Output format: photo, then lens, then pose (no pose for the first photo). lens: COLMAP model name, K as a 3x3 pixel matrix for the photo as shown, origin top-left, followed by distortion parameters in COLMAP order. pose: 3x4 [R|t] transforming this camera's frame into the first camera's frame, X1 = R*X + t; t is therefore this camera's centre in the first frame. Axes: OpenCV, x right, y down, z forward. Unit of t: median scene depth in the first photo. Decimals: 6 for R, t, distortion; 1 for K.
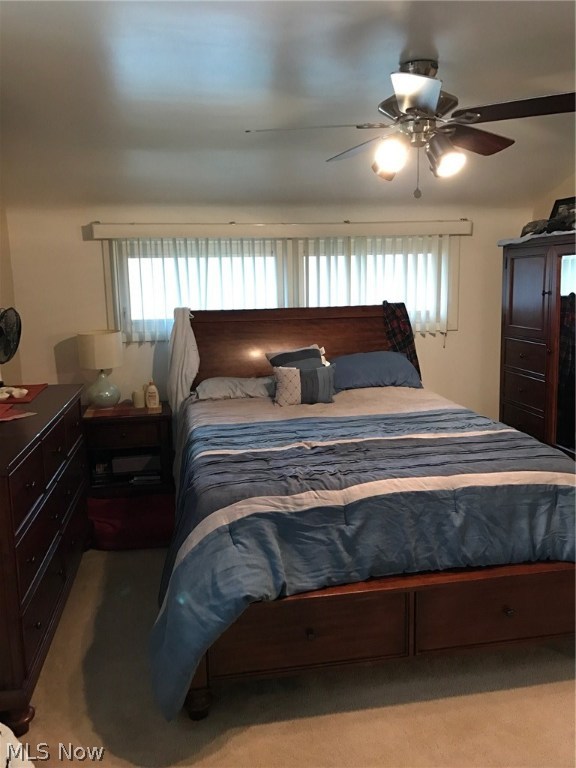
lens RADIAL K [[631.7, 0, 287.0], [0, 631.7, 388.1], [0, 0, 1]] dist [0.005570, -0.002052]
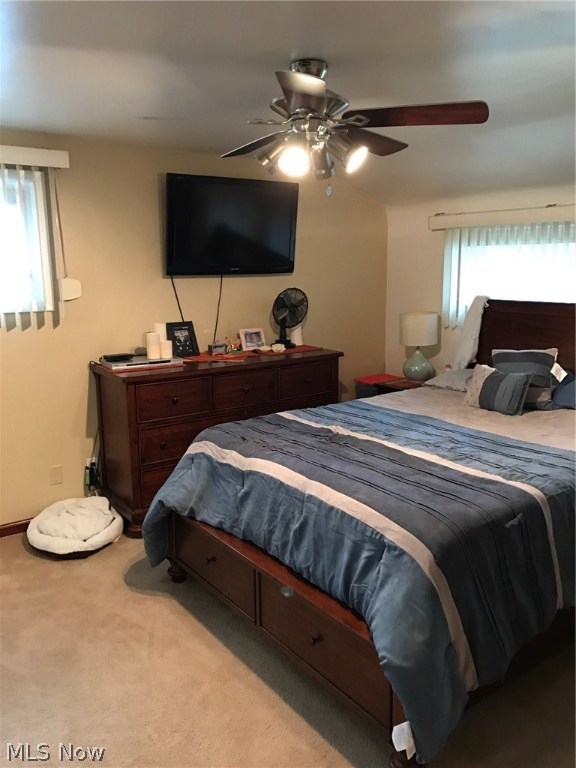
lens RADIAL K [[631.7, 0, 285.7], [0, 631.7, 380.6], [0, 0, 1]] dist [0.005570, -0.002052]
pose [[0.434546, 0.178966, -0.882690, 1.000320], [-0.154046, 0.980386, 0.122937, -0.117905], [0.887378, 0.082553, 0.453591, 0.470454]]
